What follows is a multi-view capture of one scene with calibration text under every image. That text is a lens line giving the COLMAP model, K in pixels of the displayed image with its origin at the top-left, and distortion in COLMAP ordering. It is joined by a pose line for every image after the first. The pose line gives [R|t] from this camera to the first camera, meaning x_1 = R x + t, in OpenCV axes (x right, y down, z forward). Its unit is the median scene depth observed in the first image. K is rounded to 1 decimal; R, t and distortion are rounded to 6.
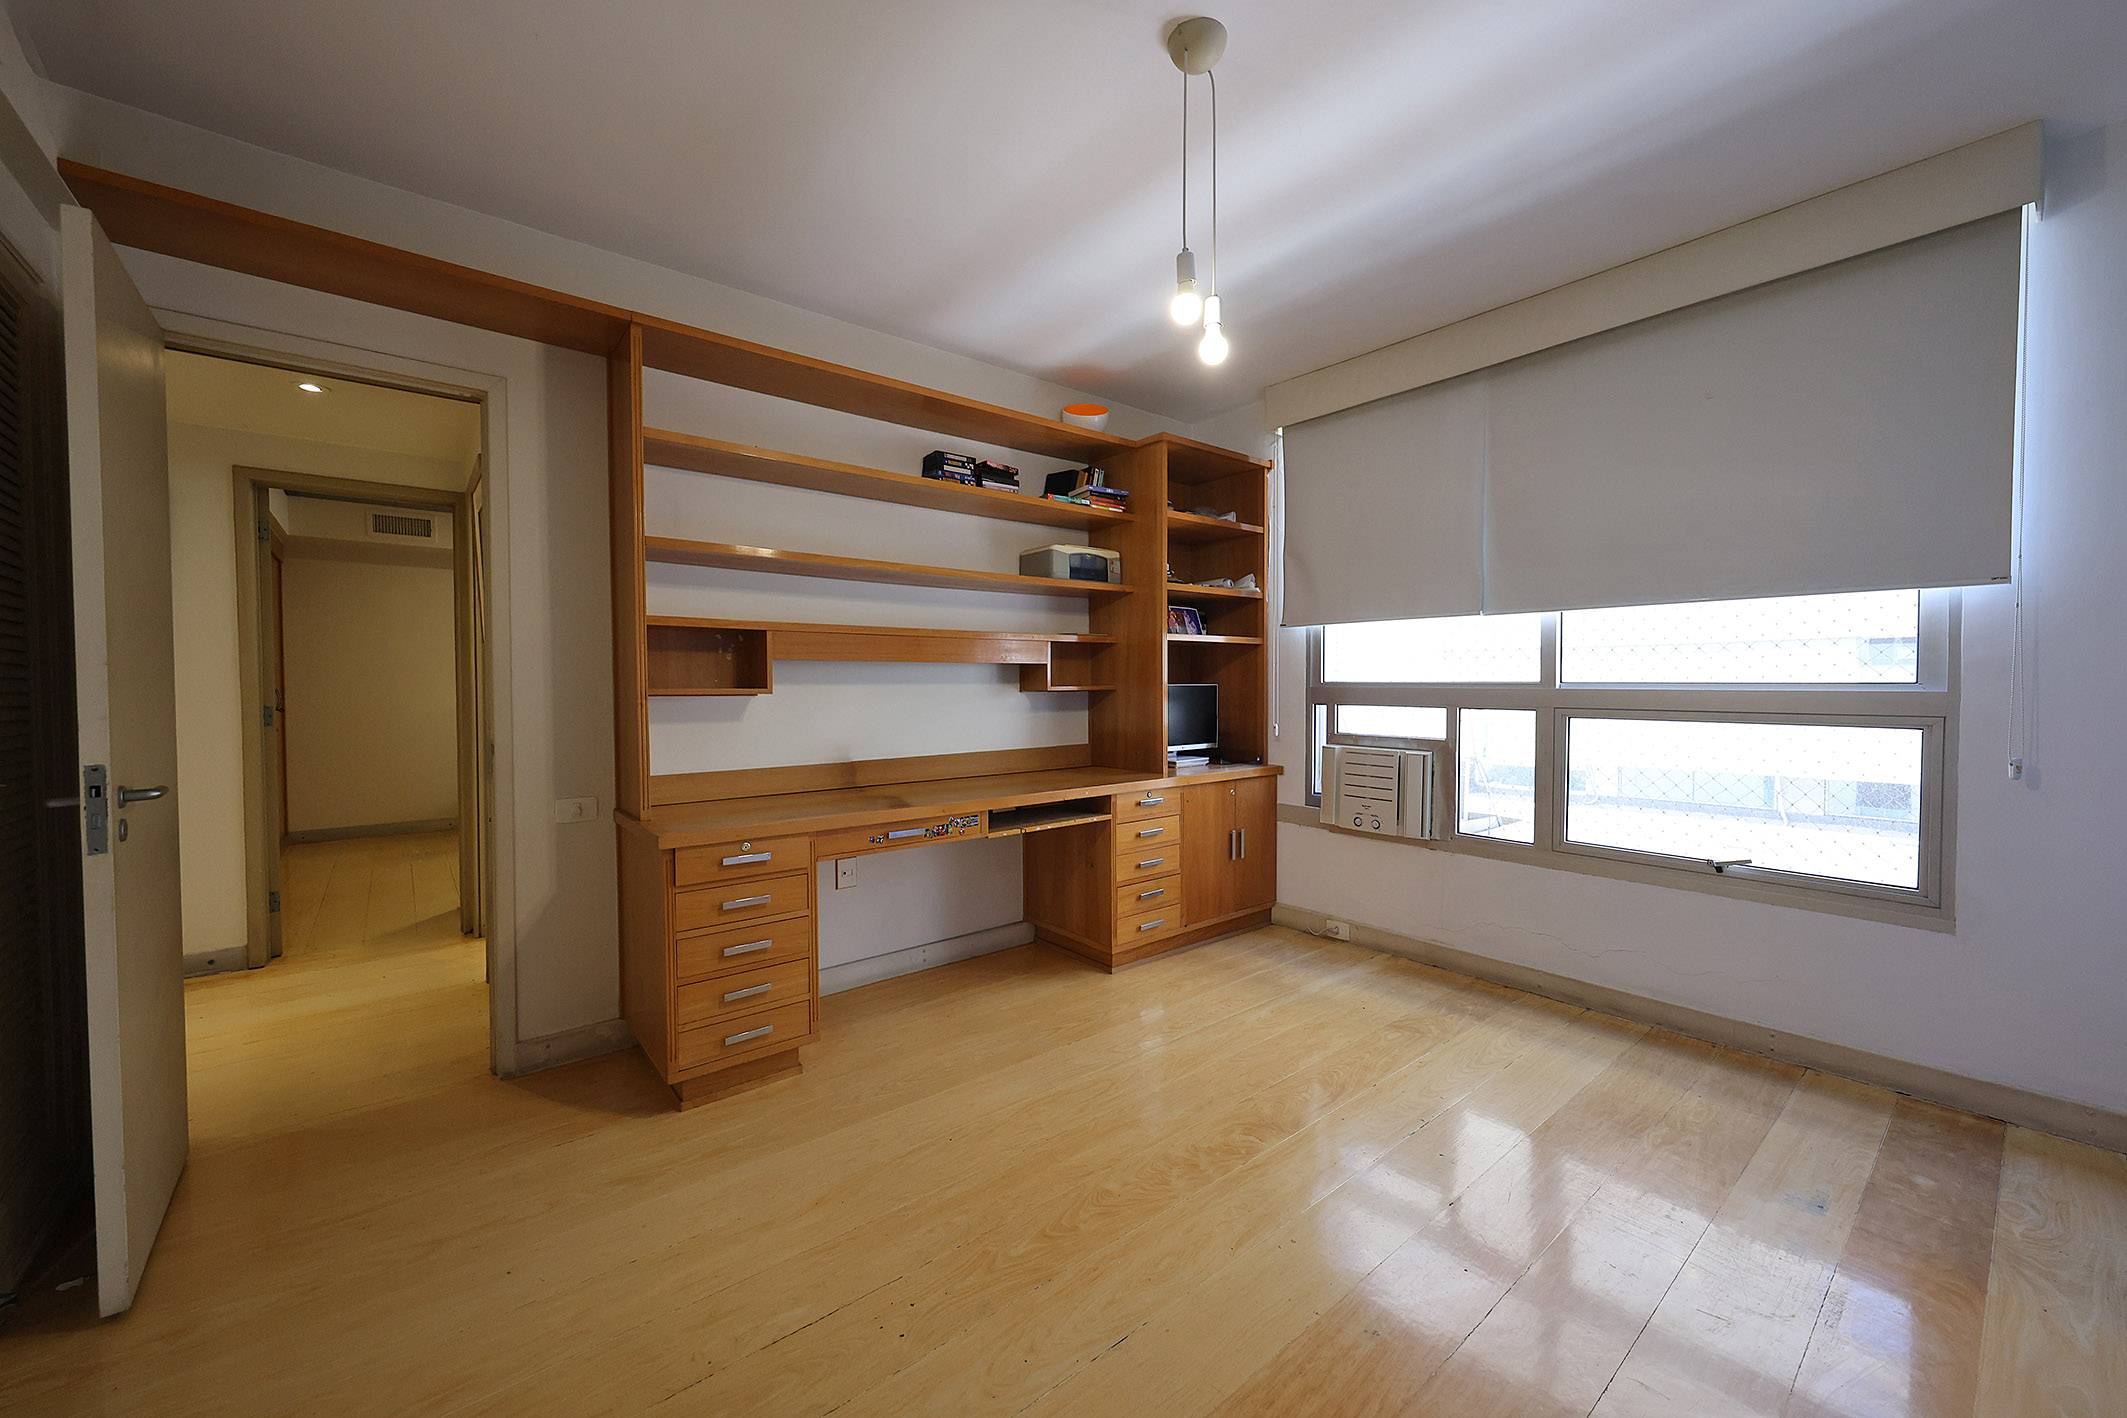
lens RADIAL K [[802.2, 0, 1061.6], [0, 802.2, 701.5], [0, 0, 1]] dist [0.000826, 0.000099]
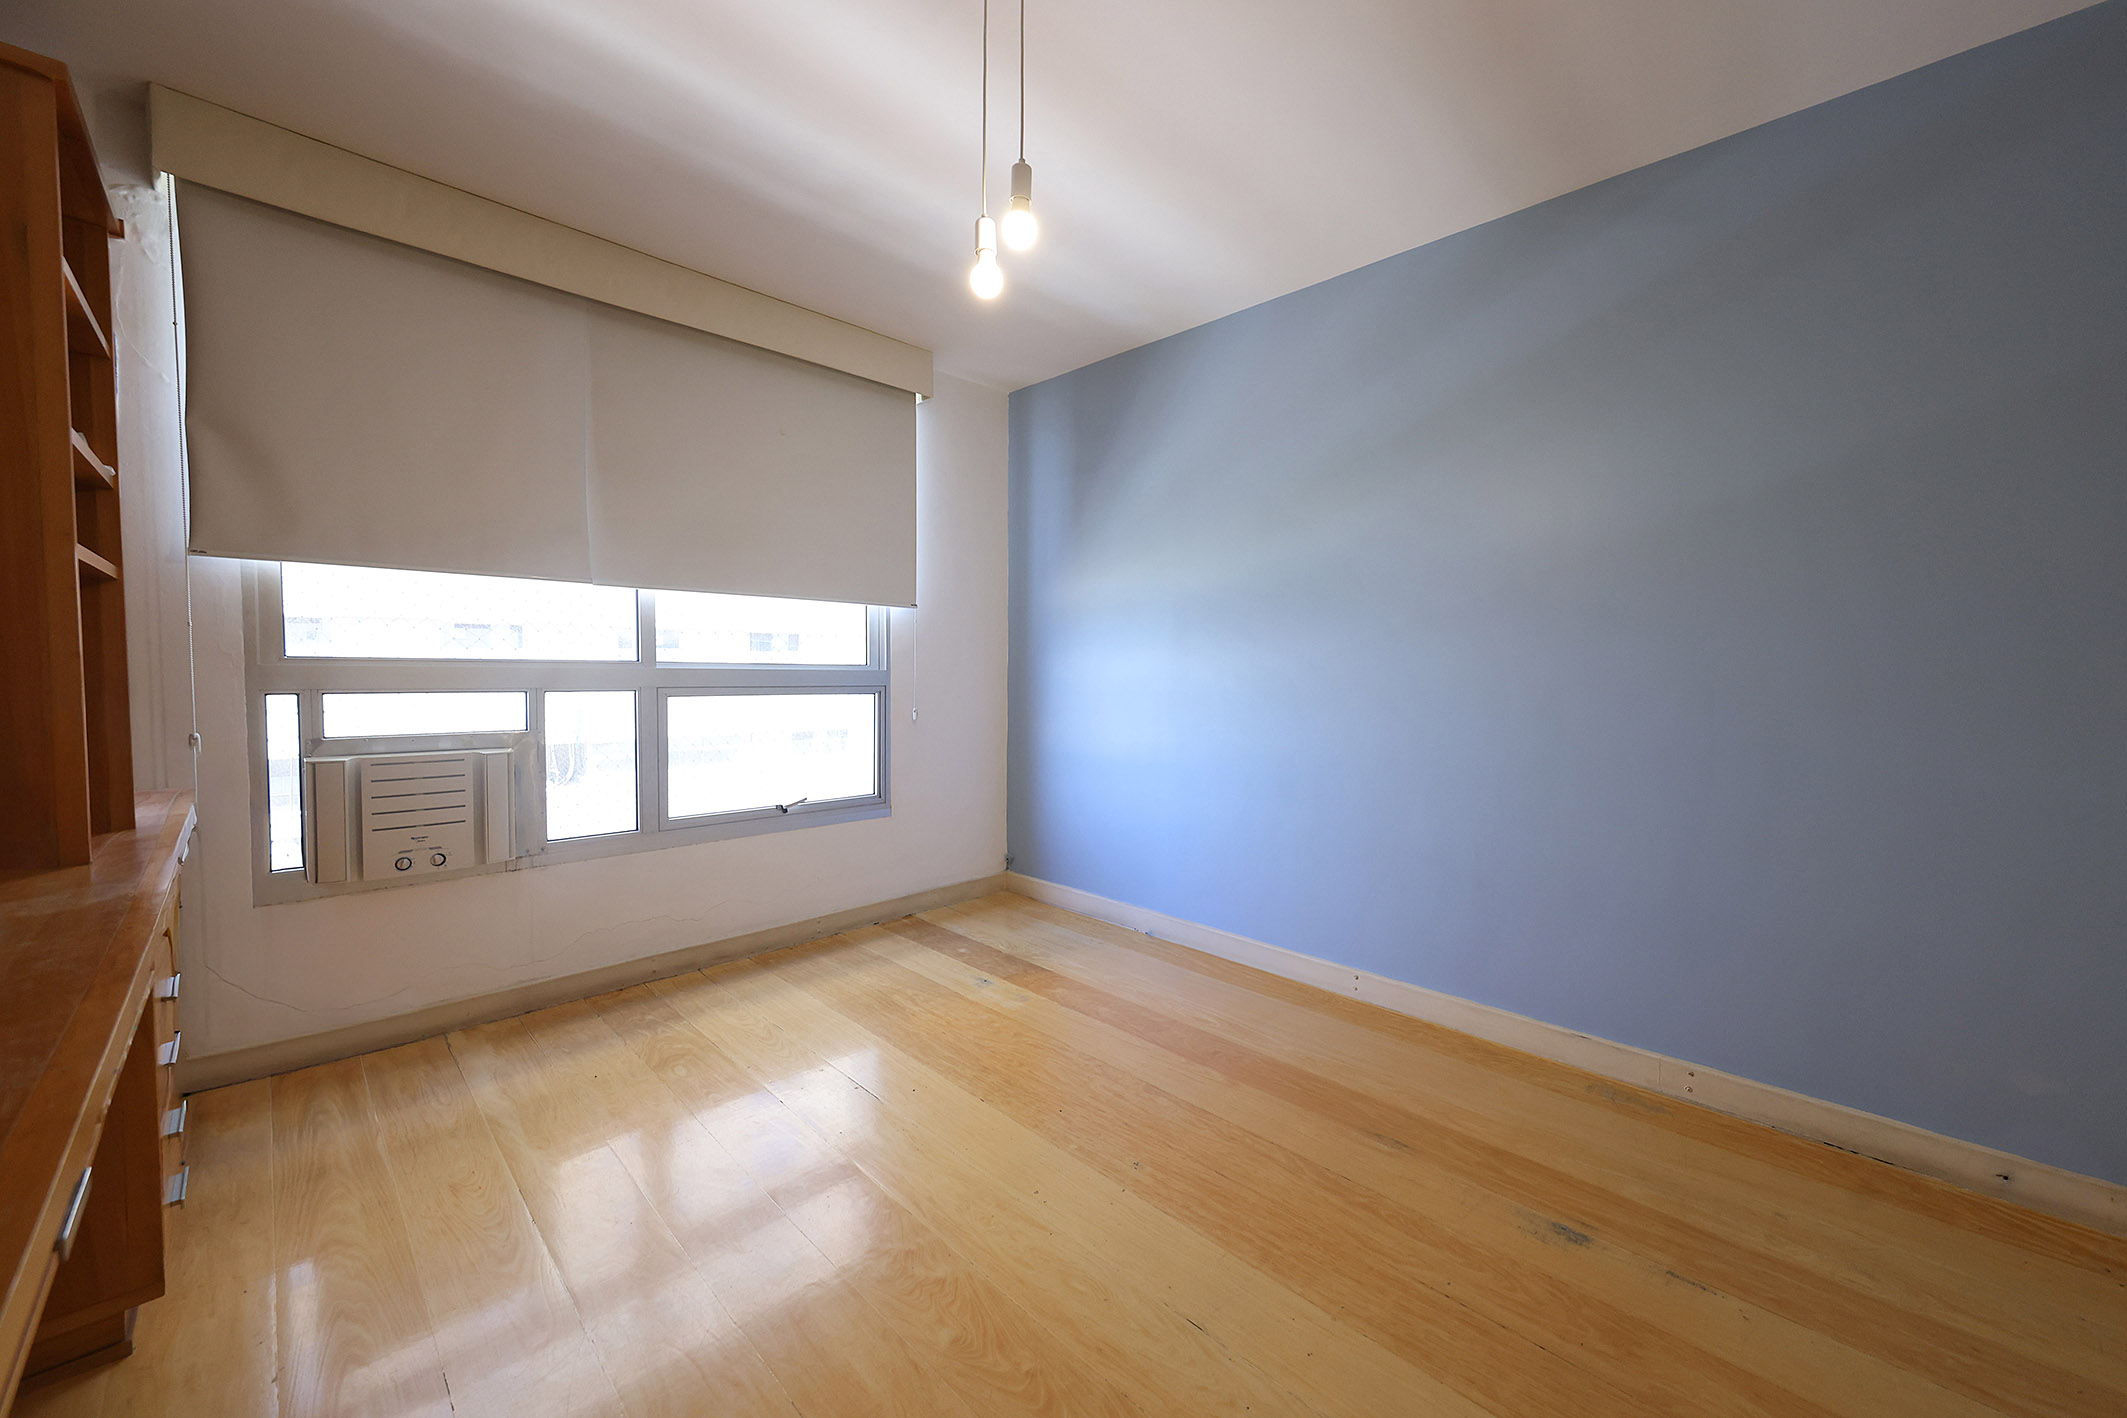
lens RADIAL K [[802.2, 0, 1061.6], [0, 802.2, 701.5], [0, 0, 1]] dist [0.000826, 0.000099]
pose [[-0.098869, -0.042390, 0.994197, -0.427317], [0.014427, 0.998926, 0.044026, -0.011272], [-0.994996, 0.018696, -0.098152, 0.612642]]
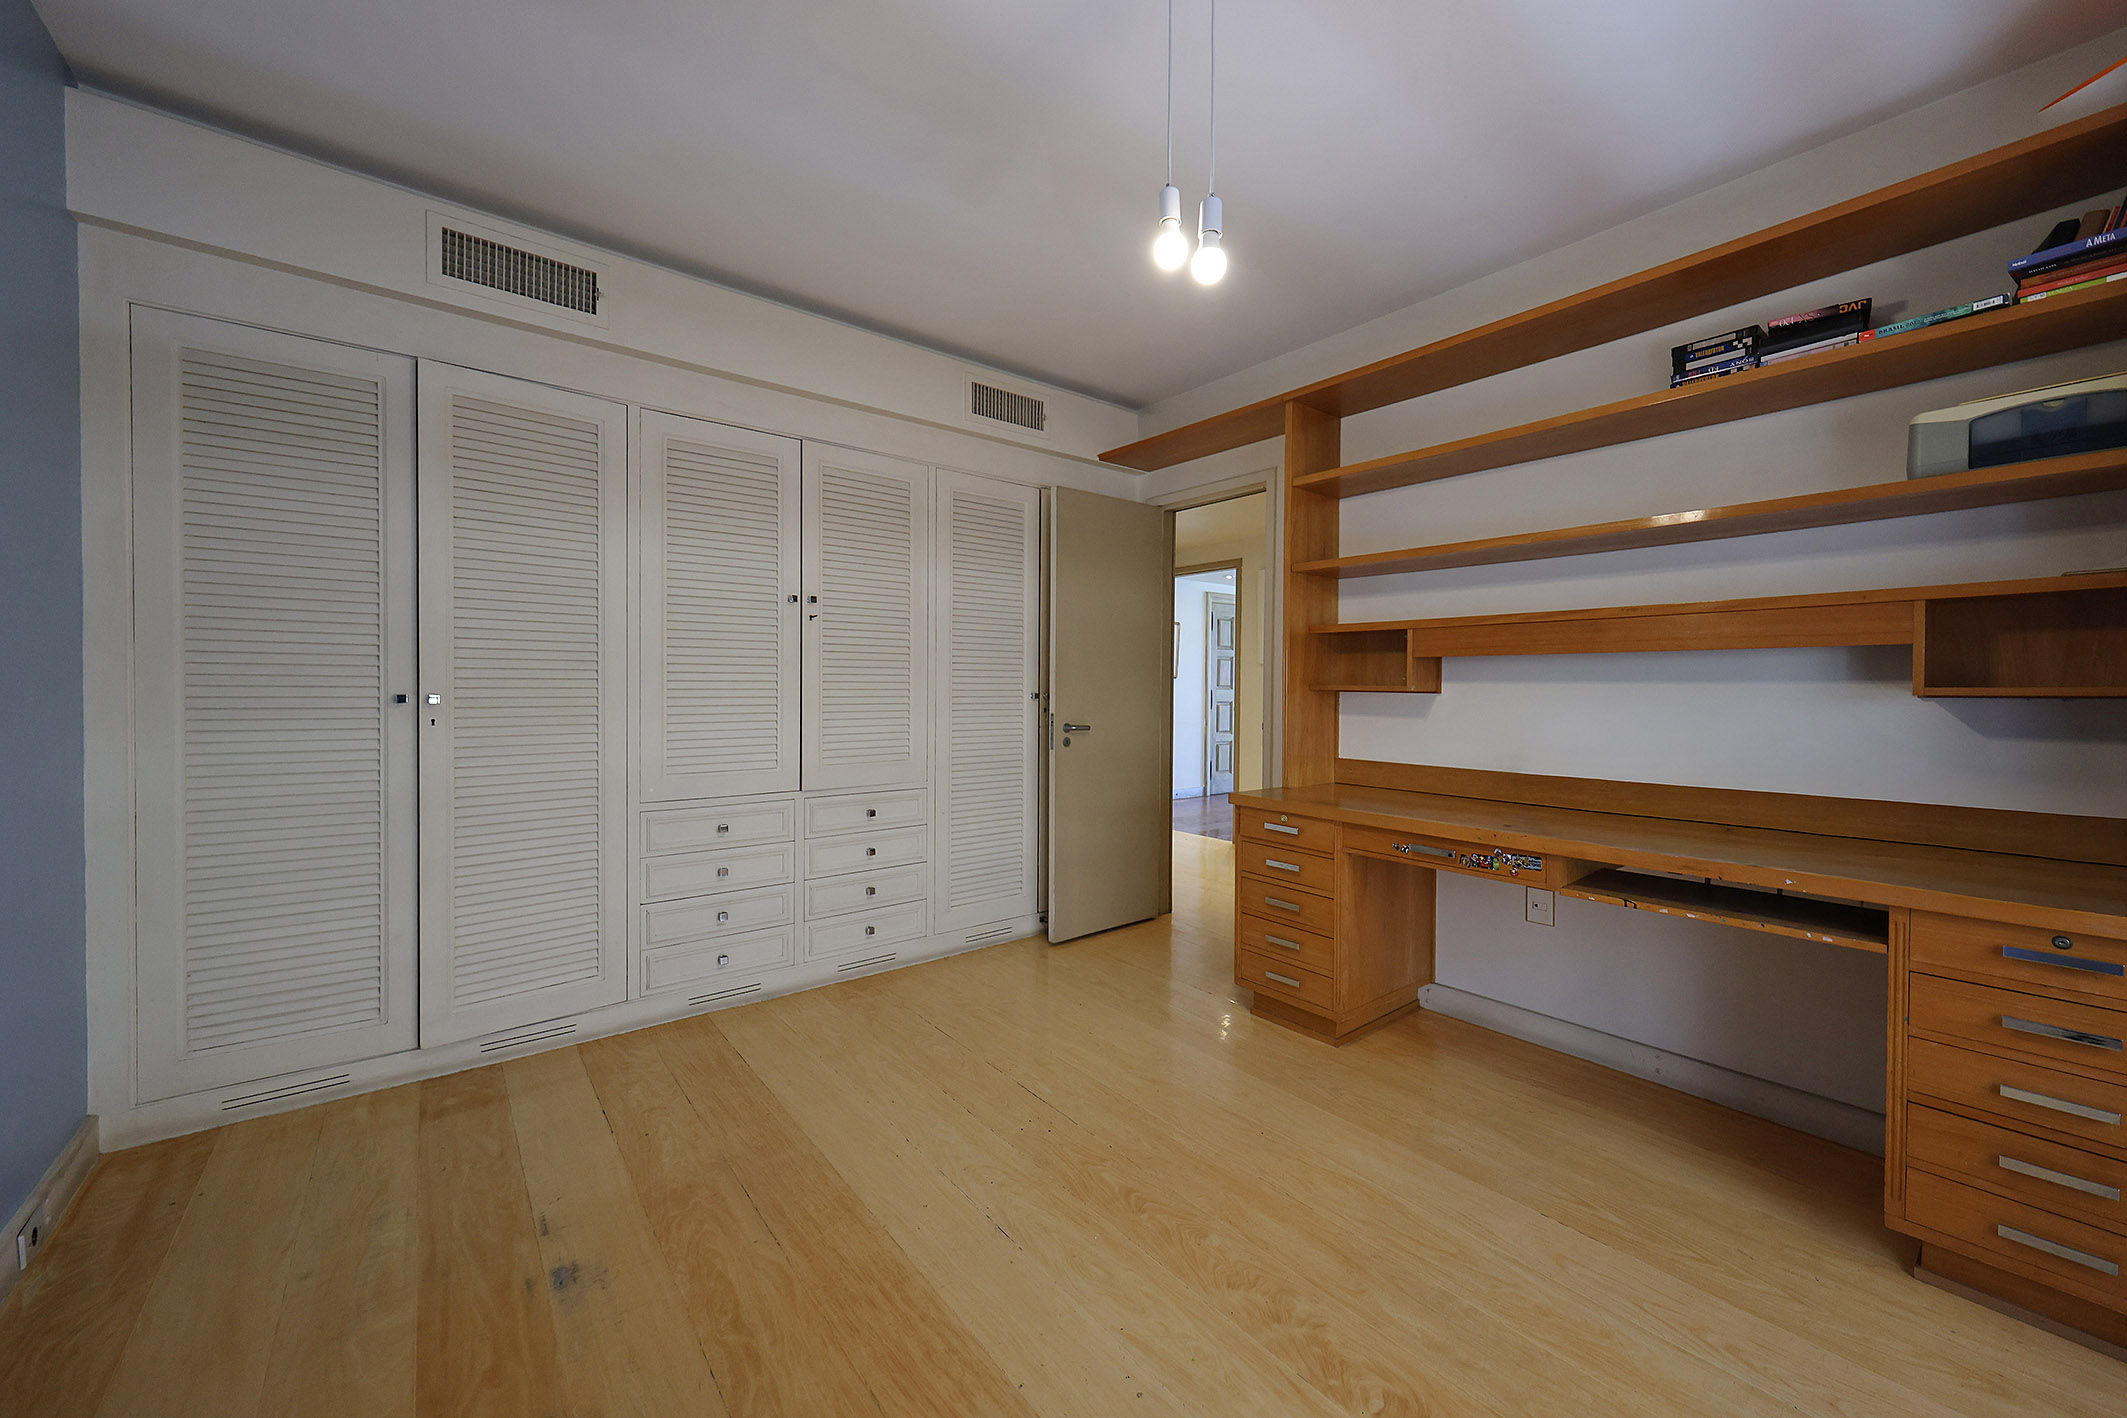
lens RADIAL K [[802.2, 0, 1061.6], [0, 802.2, 701.5], [0, 0, 1]] dist [0.000826, 0.000099]
pose [[-0.017431, 0.022688, -0.999591, 0.606922], [-0.028680, 0.999320, 0.023182, -0.006808], [0.999437, 0.029072, -0.016768, 0.531515]]
